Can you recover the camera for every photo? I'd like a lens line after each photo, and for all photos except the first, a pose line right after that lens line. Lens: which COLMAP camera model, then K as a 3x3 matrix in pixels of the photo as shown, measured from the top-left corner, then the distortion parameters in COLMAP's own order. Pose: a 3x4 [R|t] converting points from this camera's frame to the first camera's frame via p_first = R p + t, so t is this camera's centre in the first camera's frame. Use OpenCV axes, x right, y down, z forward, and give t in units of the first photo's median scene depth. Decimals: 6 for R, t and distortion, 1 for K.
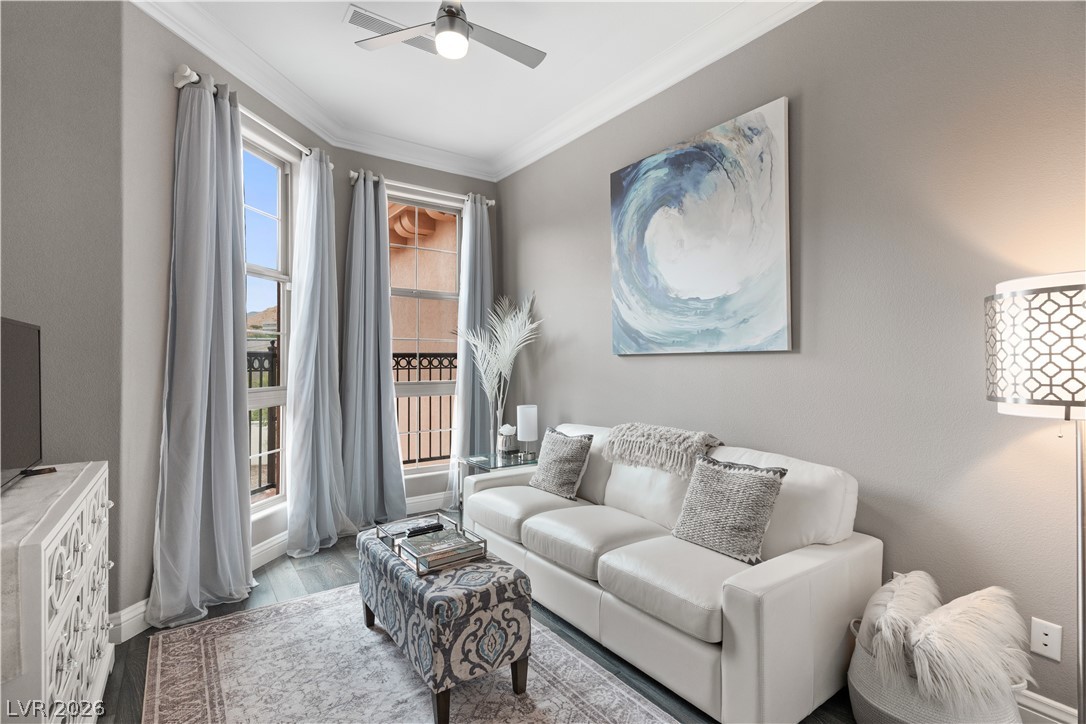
lens RADIAL K [[512.9, 0, 543.0], [0, 512.9, 362.0], [0, 0, 1]] dist [0.001856, 0.000462]
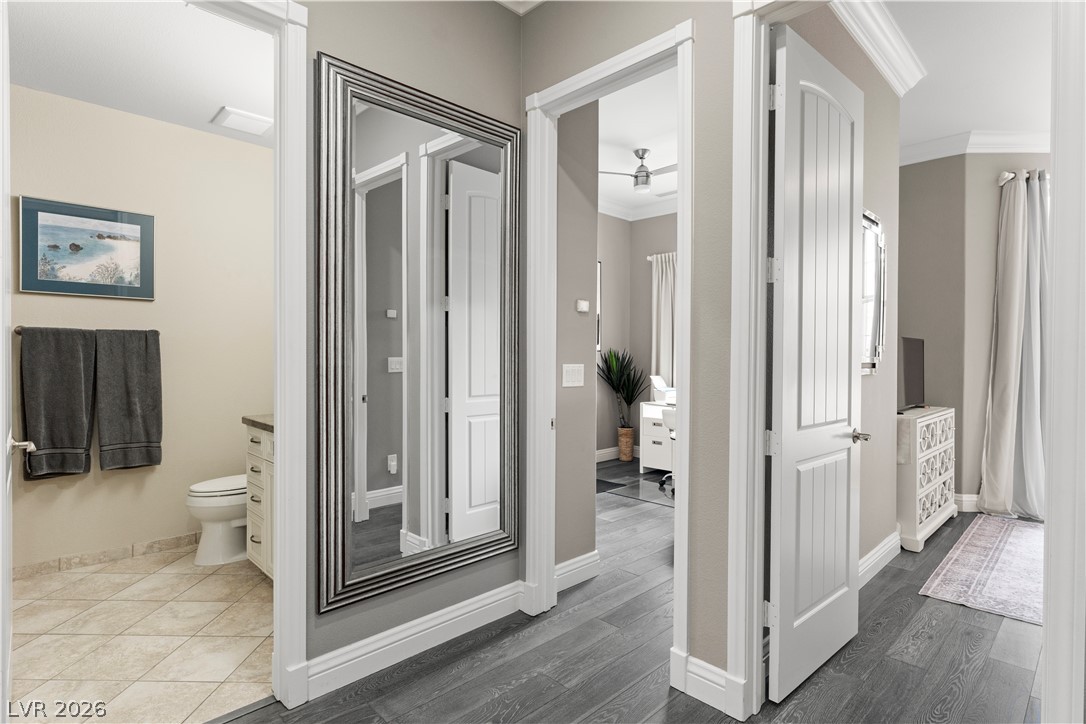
lens RADIAL K [[550.3, 0, 543.0], [0, 550.3, 362.0], [0, 0, 1]] dist [0.002565, 0.000699]
pose [[0.161618, 0.012135, -0.986779, 0.791782], [0.003709, 0.999910, 0.012904, -0.011356], [0.986846, -0.005746, 0.161558, -0.716495]]
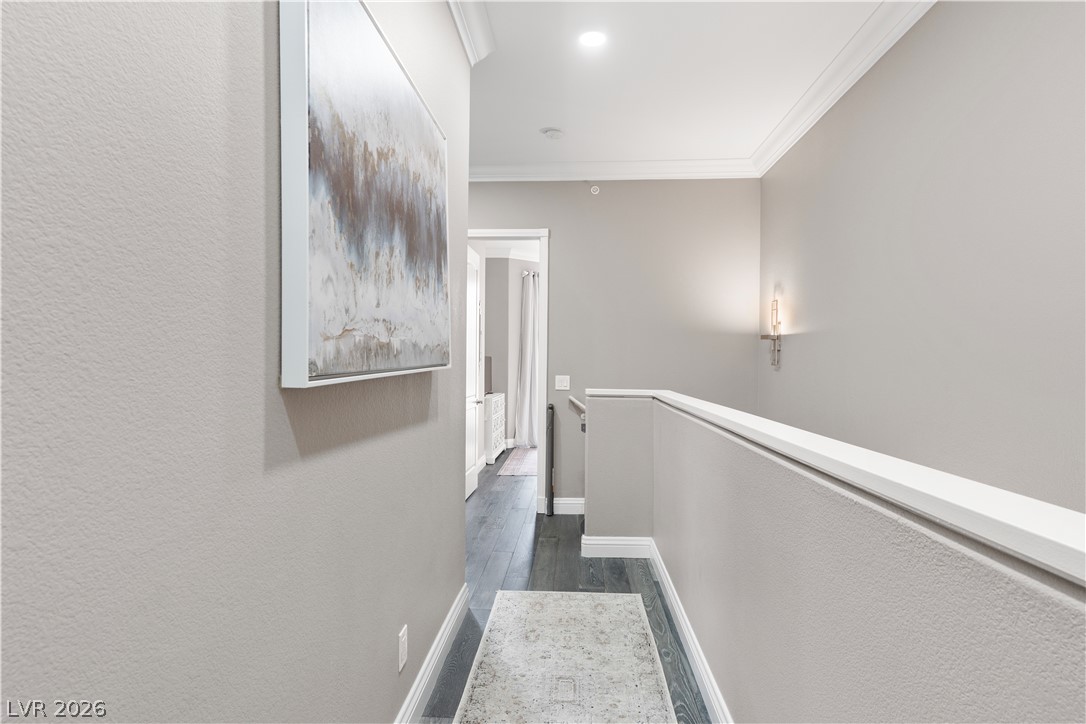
lens RADIAL K [[550.3, 0, 543.0], [0, 550.3, 362.0], [0, 0, 1]] dist [0.002565, 0.000699]
pose [[0.784028, 0.005629, -0.620700, 1.492151], [-0.003621, 0.999983, 0.004495, -0.037958], [0.620715, -0.001276, 0.784036, -1.574749]]
